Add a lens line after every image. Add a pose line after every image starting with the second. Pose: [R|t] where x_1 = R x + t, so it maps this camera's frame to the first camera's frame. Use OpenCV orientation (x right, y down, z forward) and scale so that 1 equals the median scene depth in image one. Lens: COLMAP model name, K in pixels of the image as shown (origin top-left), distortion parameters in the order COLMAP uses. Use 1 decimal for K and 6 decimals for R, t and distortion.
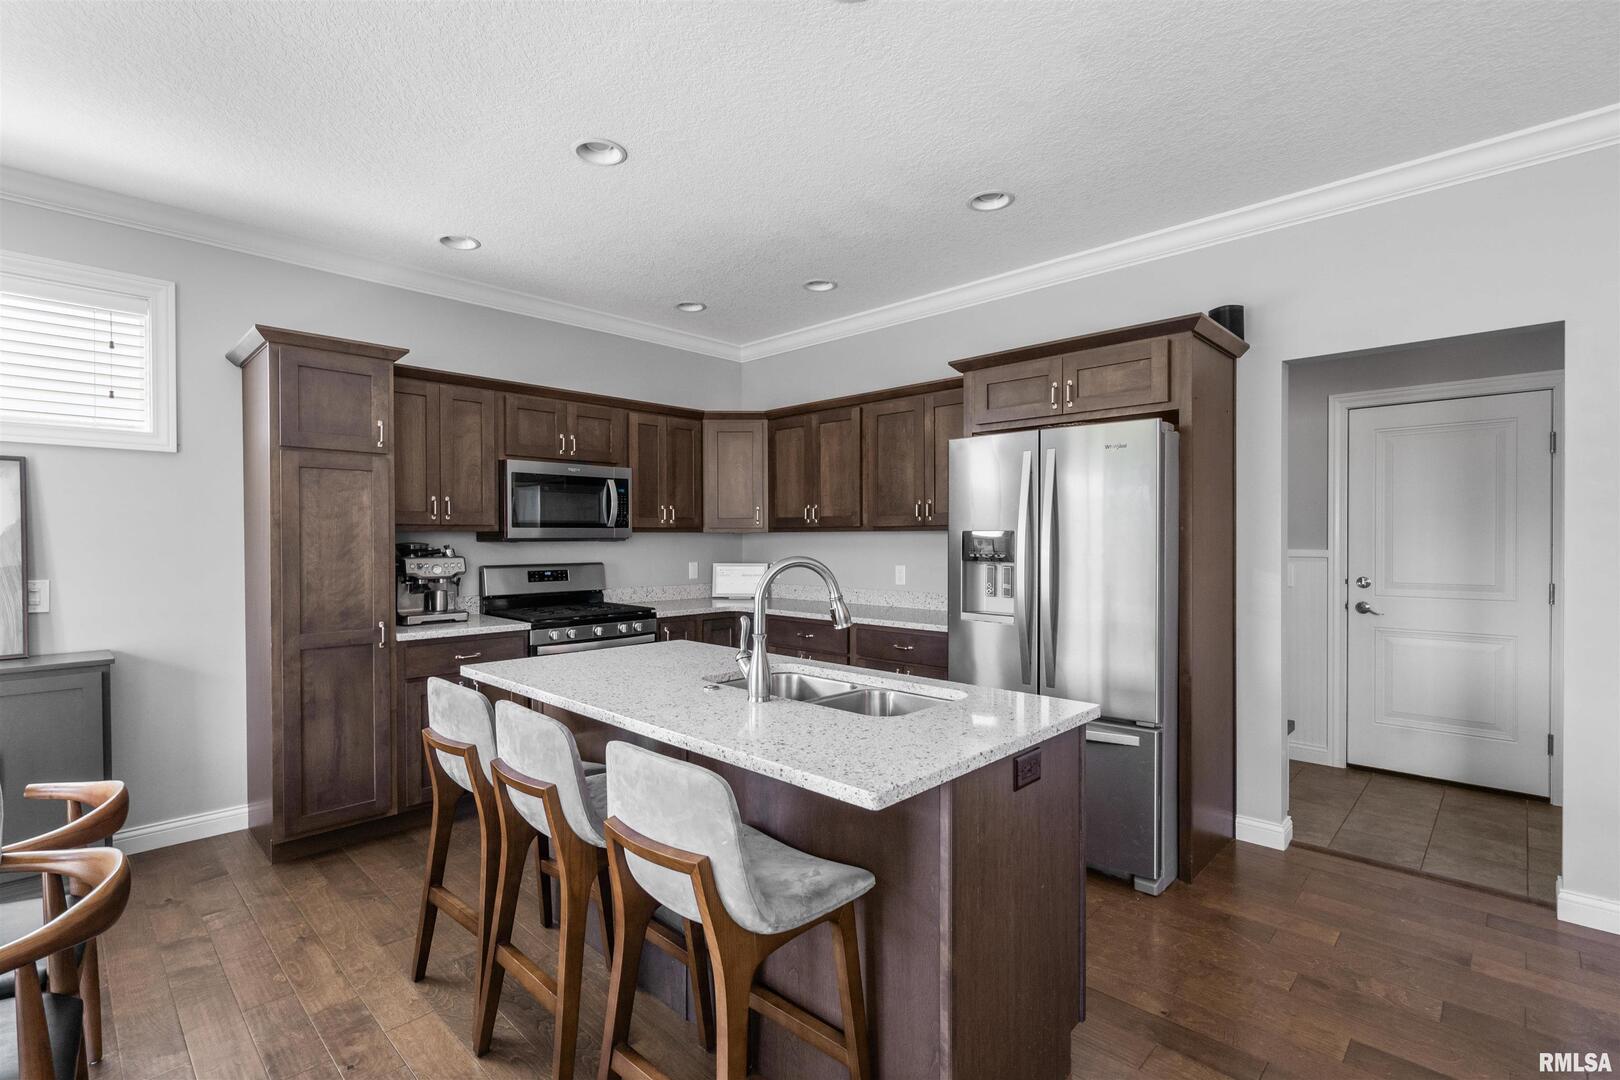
lens RADIAL K [[742.1, 0, 789.9], [0, 742.1, 549.2], [0, 0, 1]] dist [-0.001479, 0.001635]
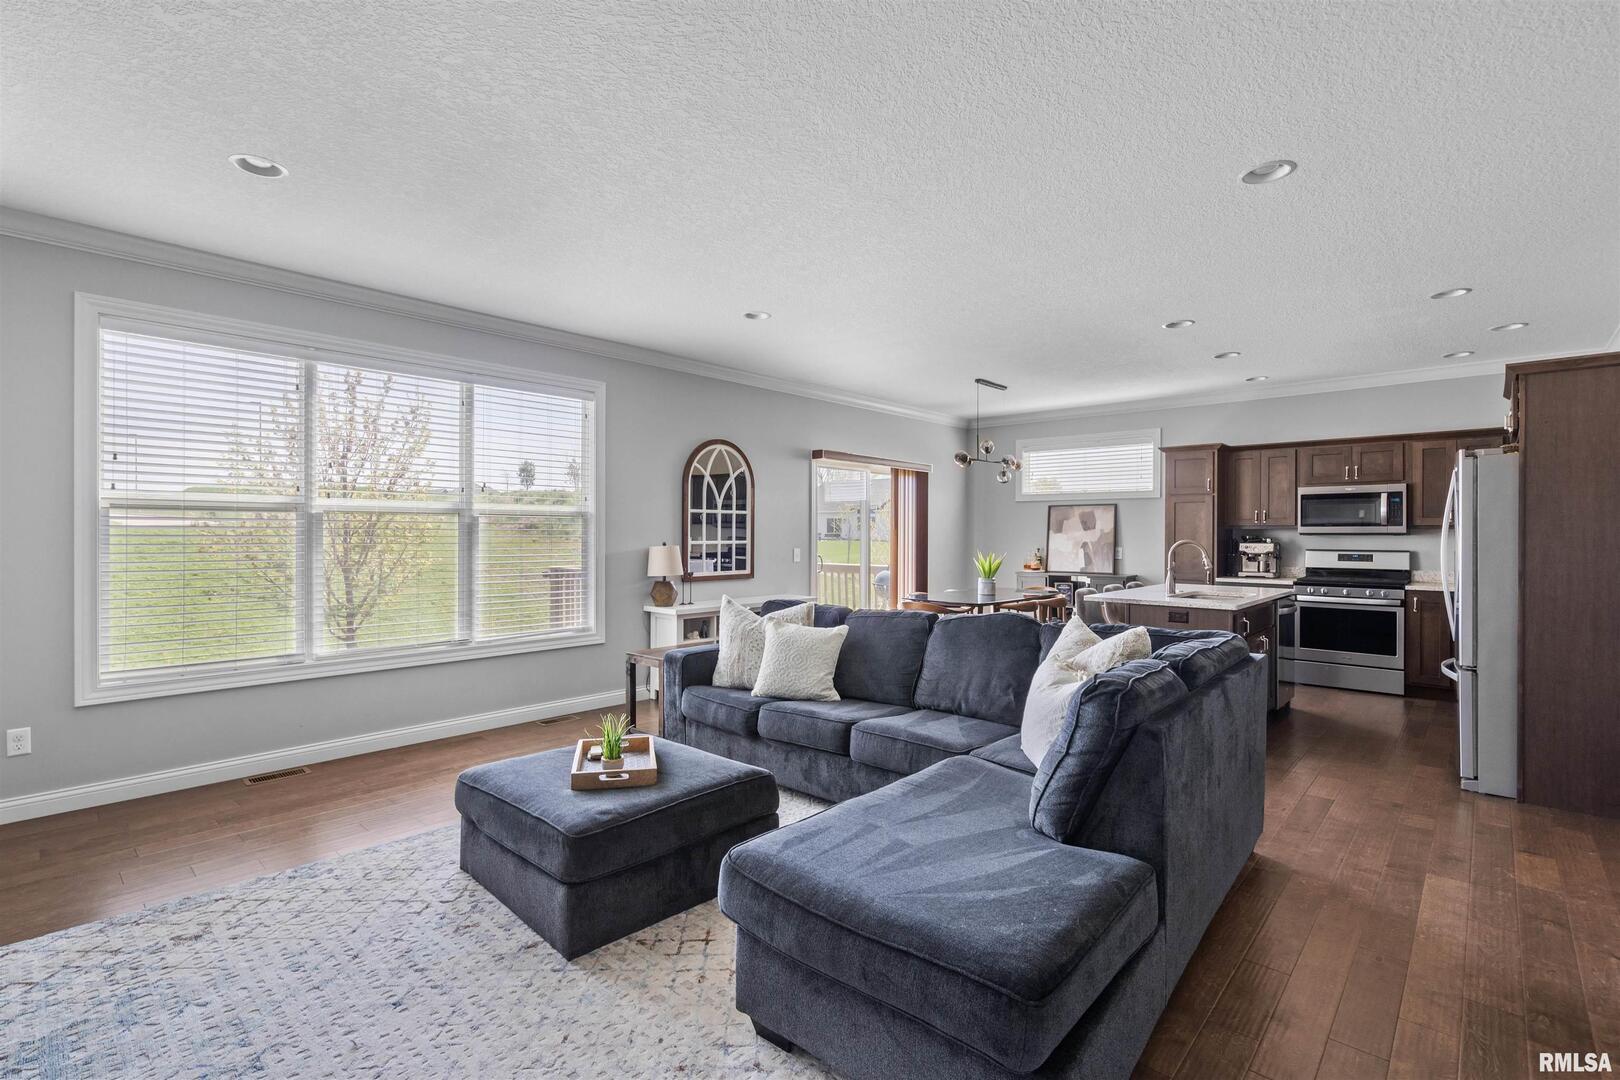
lens RADIAL K [[742.1, 0, 804.2], [0, 742.1, 536.2], [0, 0, 1]] dist [-0.001479, 0.001635]
pose [[0.035067, 0.006669, -0.999363, 1.393562], [-0.016248, 0.999849, 0.006102, 0.001315], [0.999253, 0.016024, 0.035170, -0.226671]]
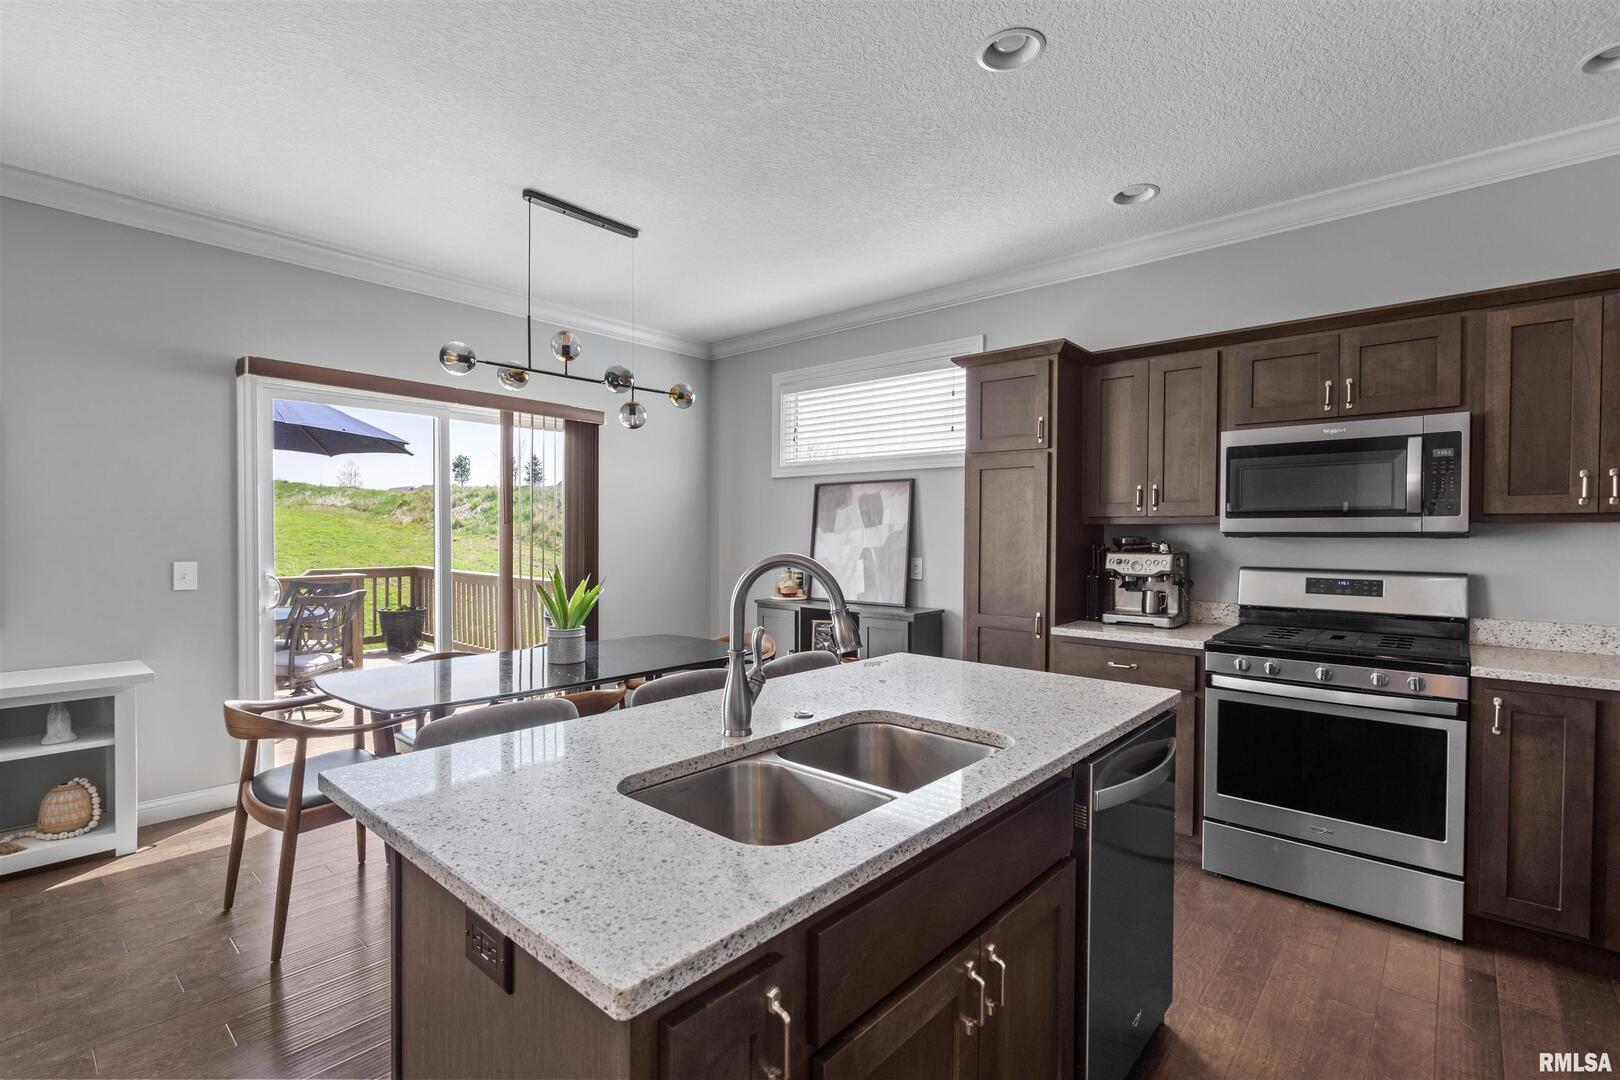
lens RADIAL K [[742.1, 0, 806.4], [0, 742.1, 547.4], [0, 0, 1]] dist [-0.001479, 0.001635]
pose [[0.056287, 0.021755, -0.998178, 0.405896], [-0.019505, 0.999596, 0.020686, -0.006616], [0.998224, 0.018305, 0.056689, 0.549877]]
